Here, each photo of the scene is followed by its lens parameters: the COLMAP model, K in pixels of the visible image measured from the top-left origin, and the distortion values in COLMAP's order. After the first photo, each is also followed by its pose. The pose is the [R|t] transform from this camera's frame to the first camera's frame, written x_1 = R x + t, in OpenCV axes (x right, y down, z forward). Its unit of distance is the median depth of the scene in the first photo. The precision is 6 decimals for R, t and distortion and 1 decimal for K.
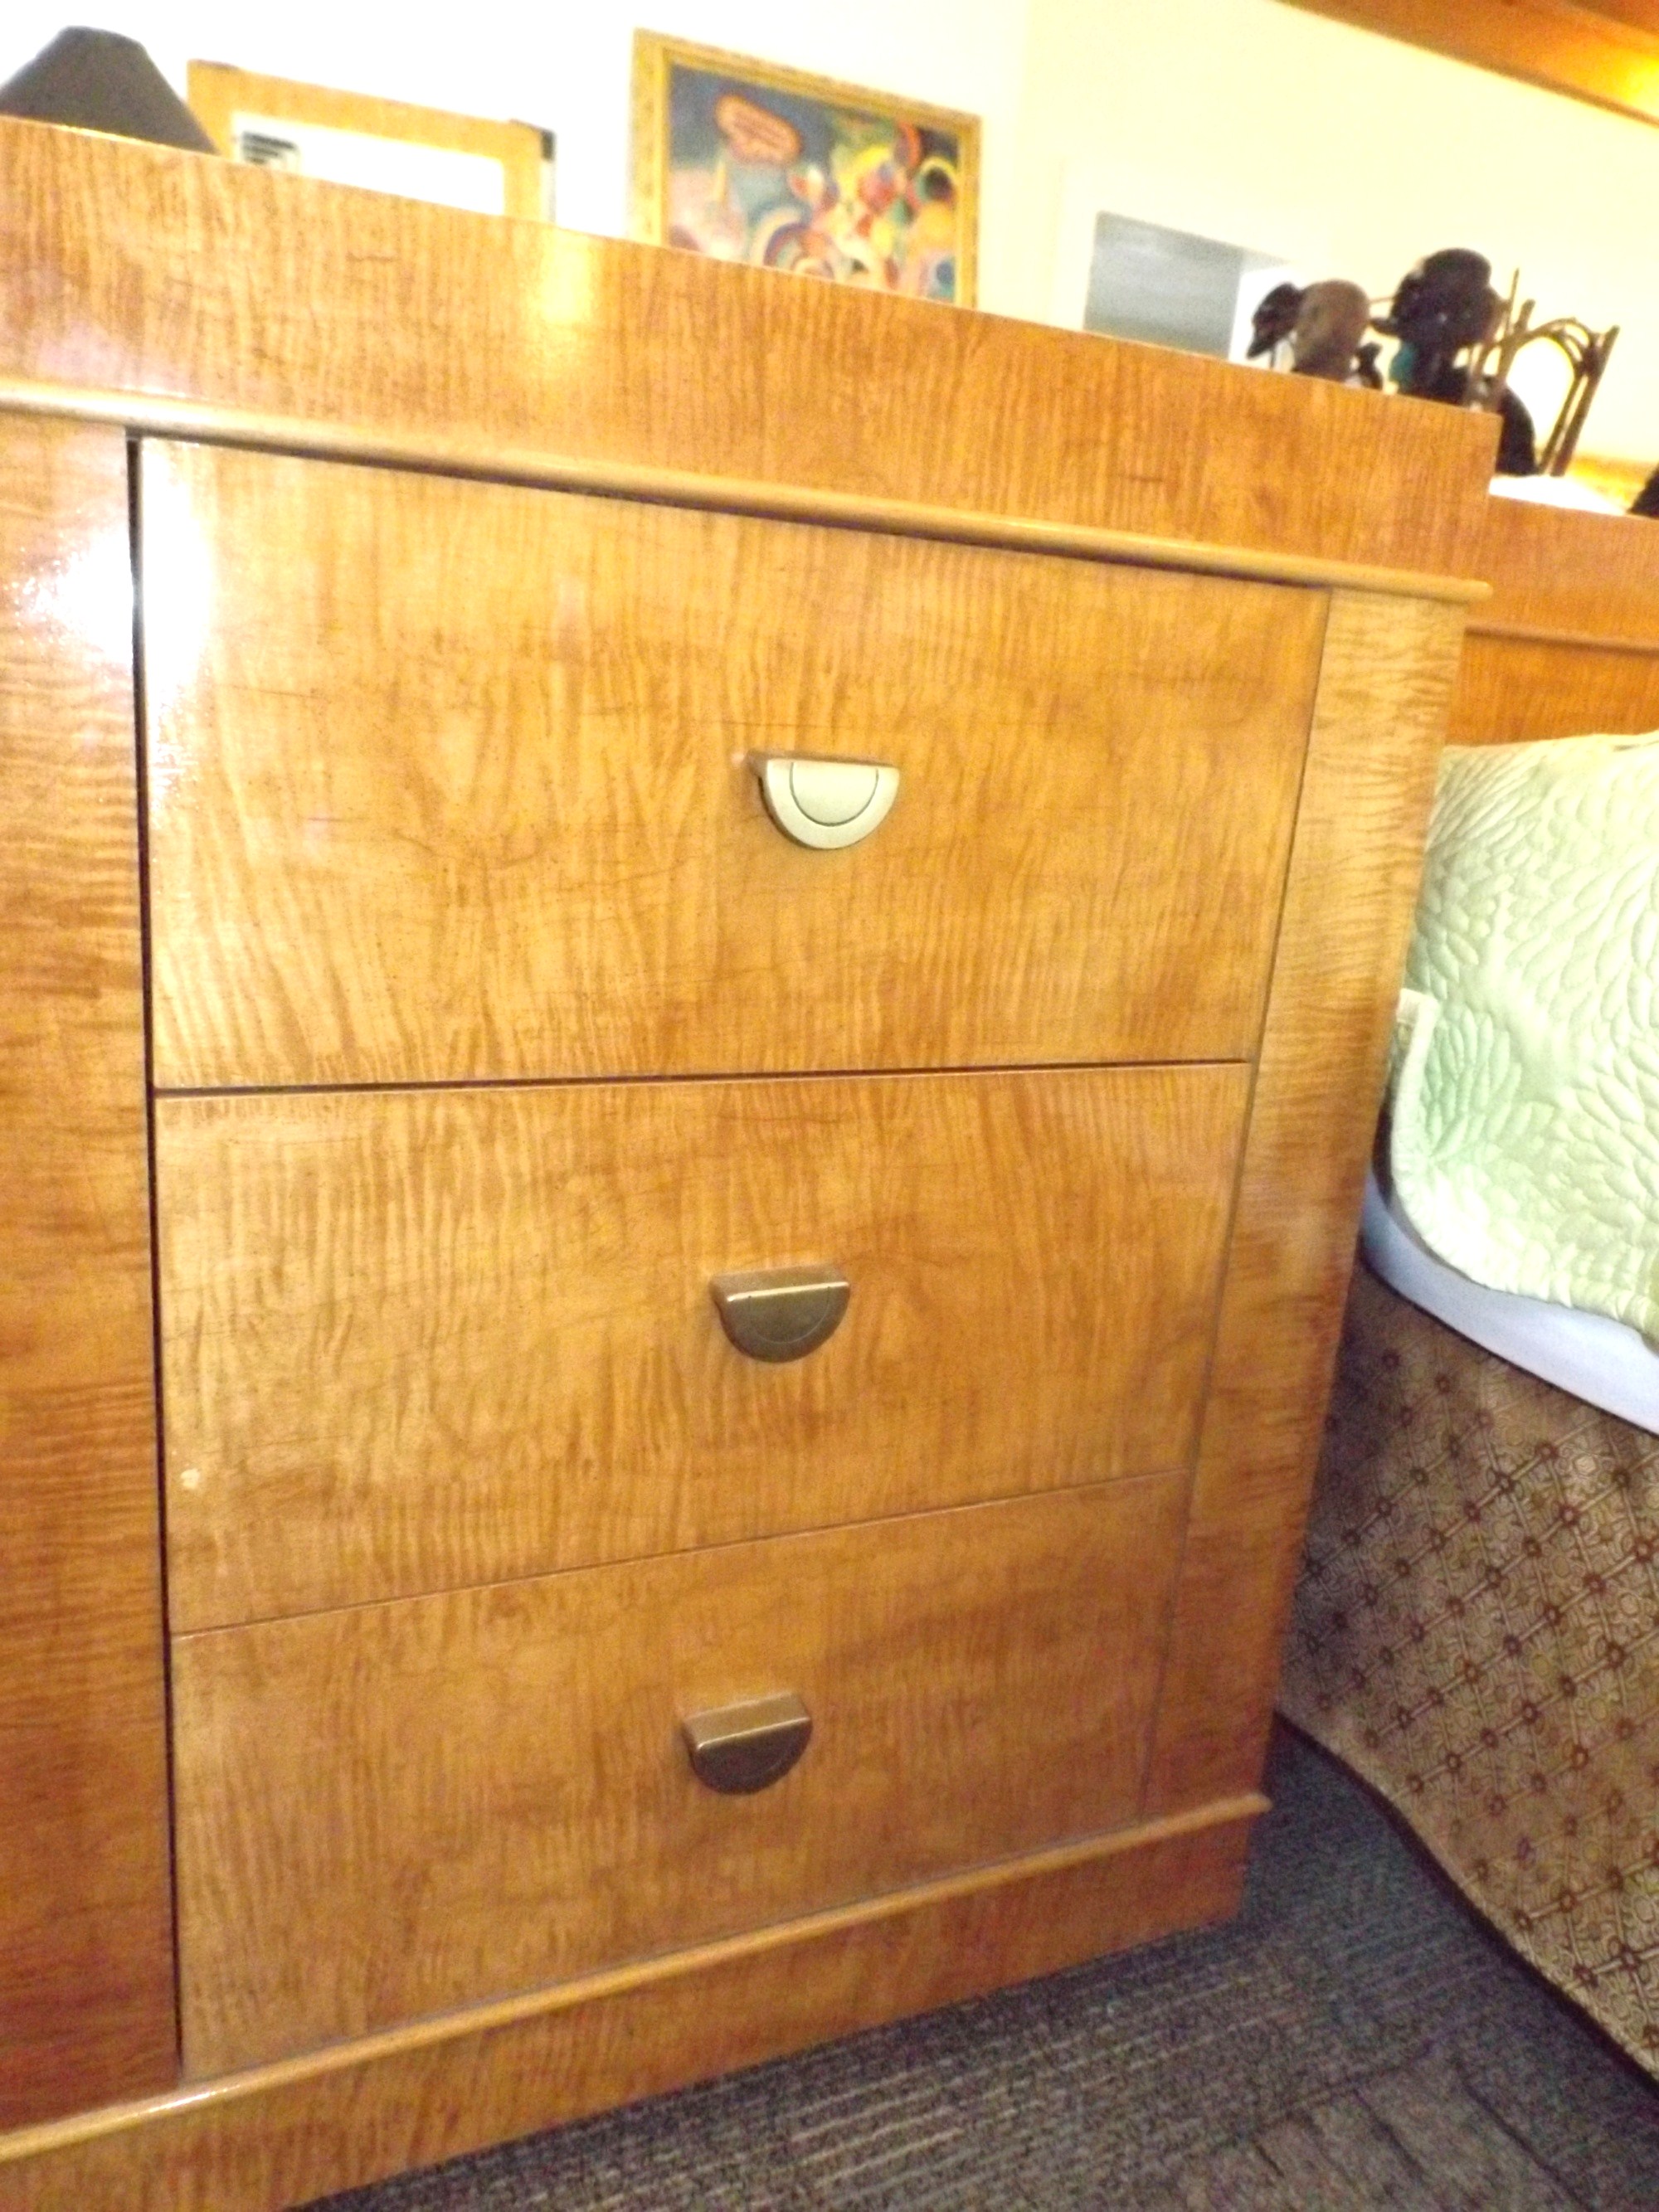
lens RADIAL K [[1575.8, 0, 829.5], [0, 1575.8, 1106.0], [0, 0, 1]] dist [0.002558, -0.009065]
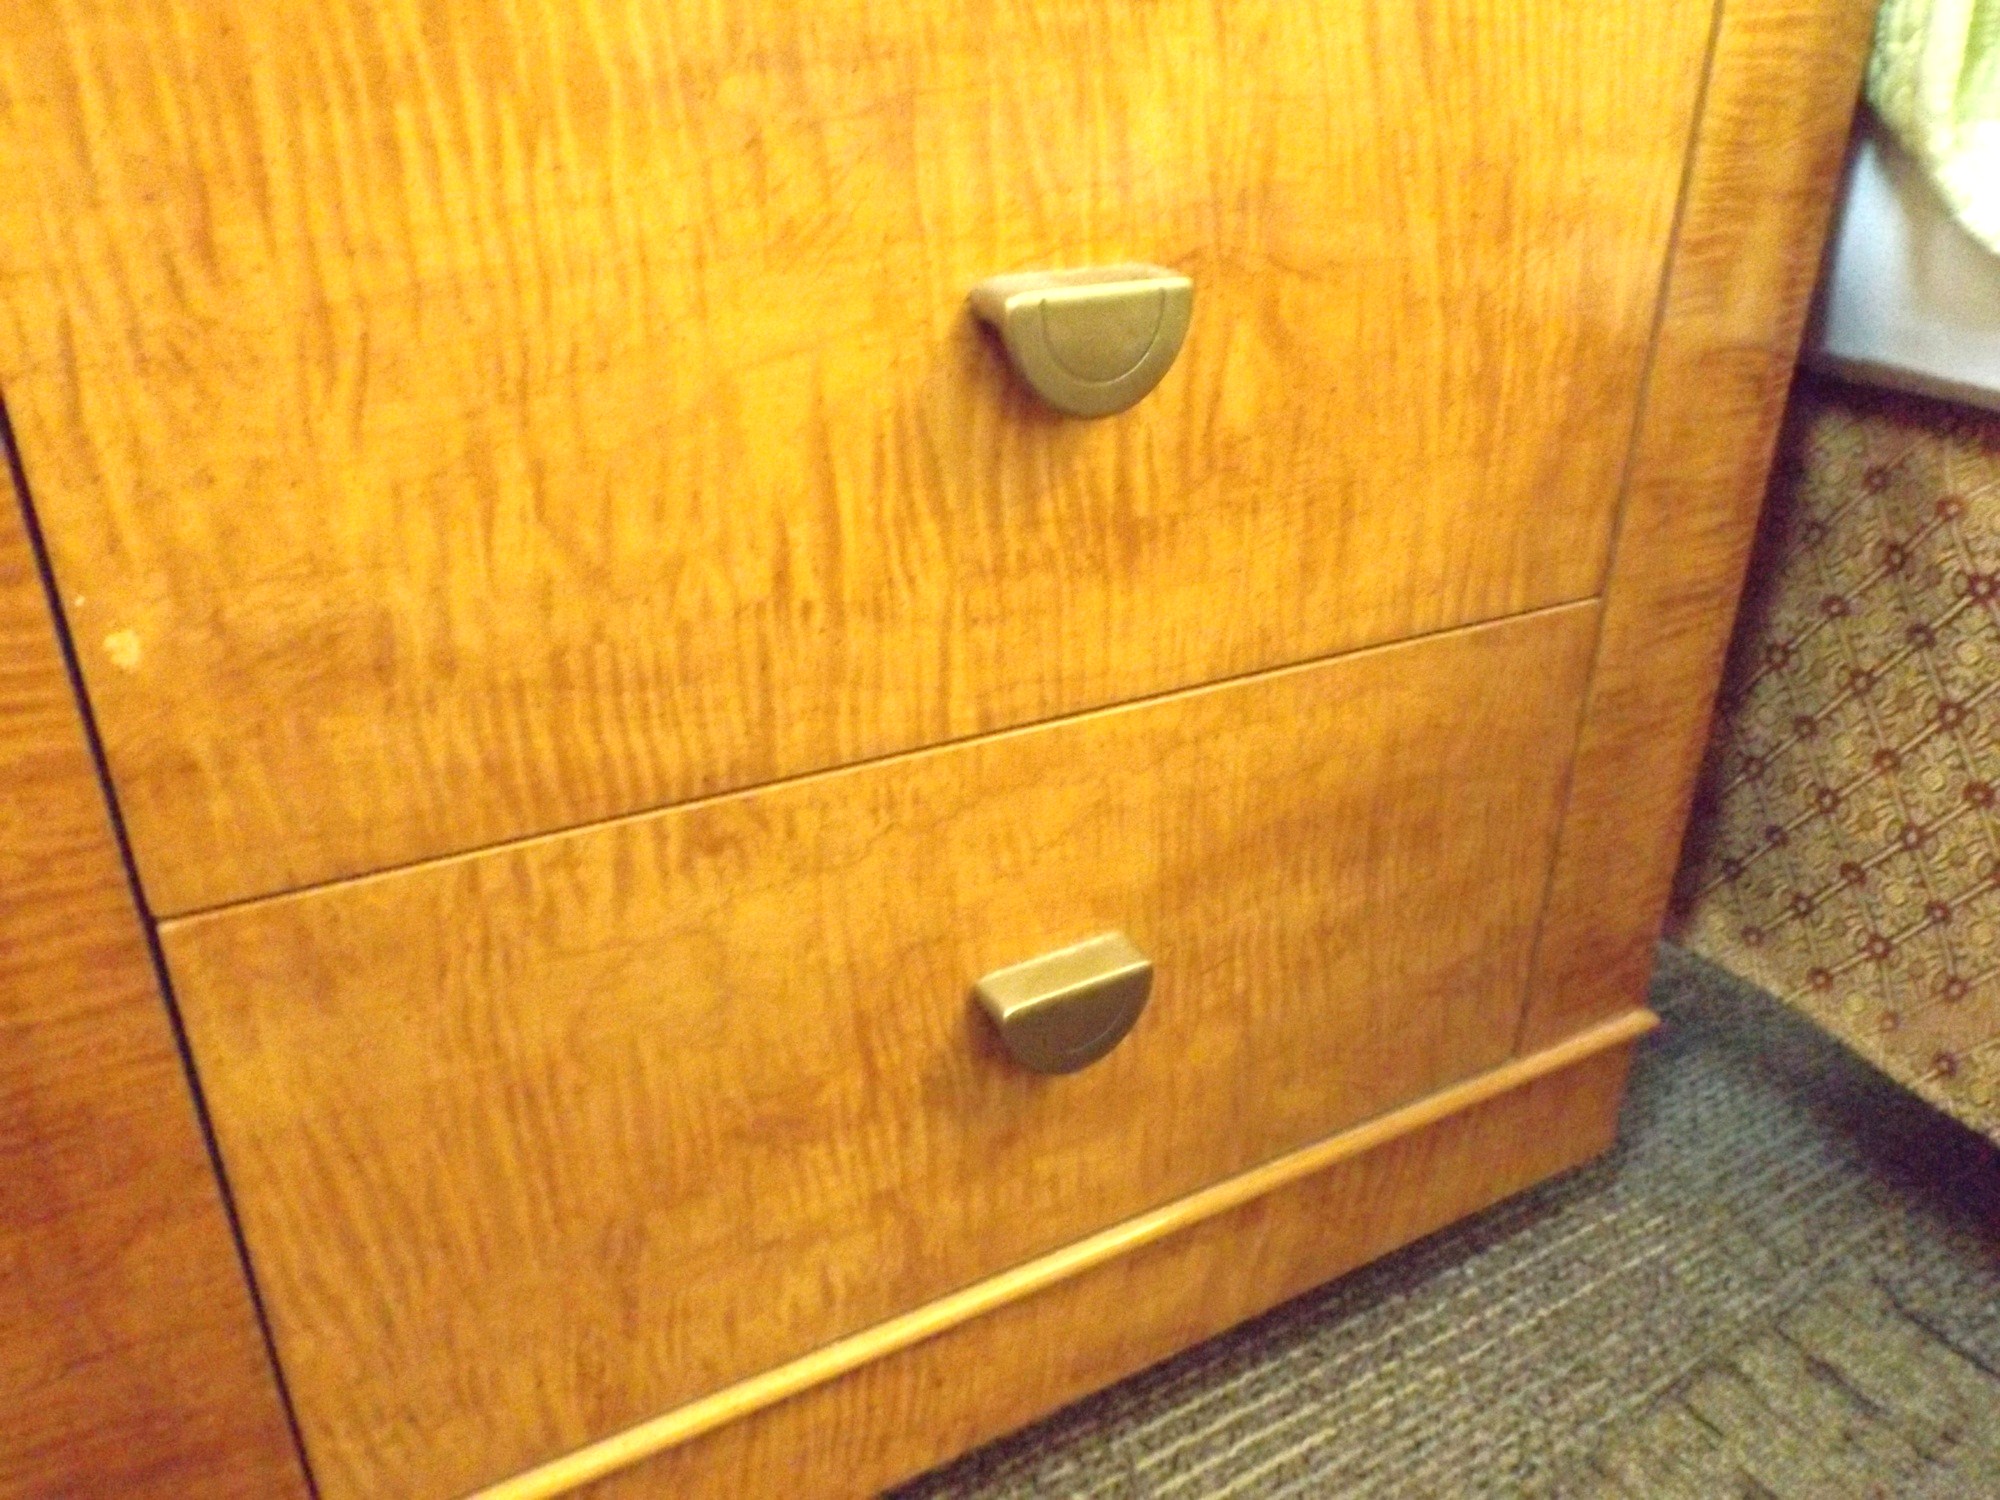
lens RADIAL K [[1418.8, 0, 1000.0], [0, 1418.8, 750.0], [0, 0, 1]] dist [0.007074, -0.007256]
pose [[0.993986, -0.102592, 0.038303, -0.100602], [0.094159, 0.979259, 0.179404, 0.182063], [-0.055914, -0.174718, 0.983030, 0.410855]]
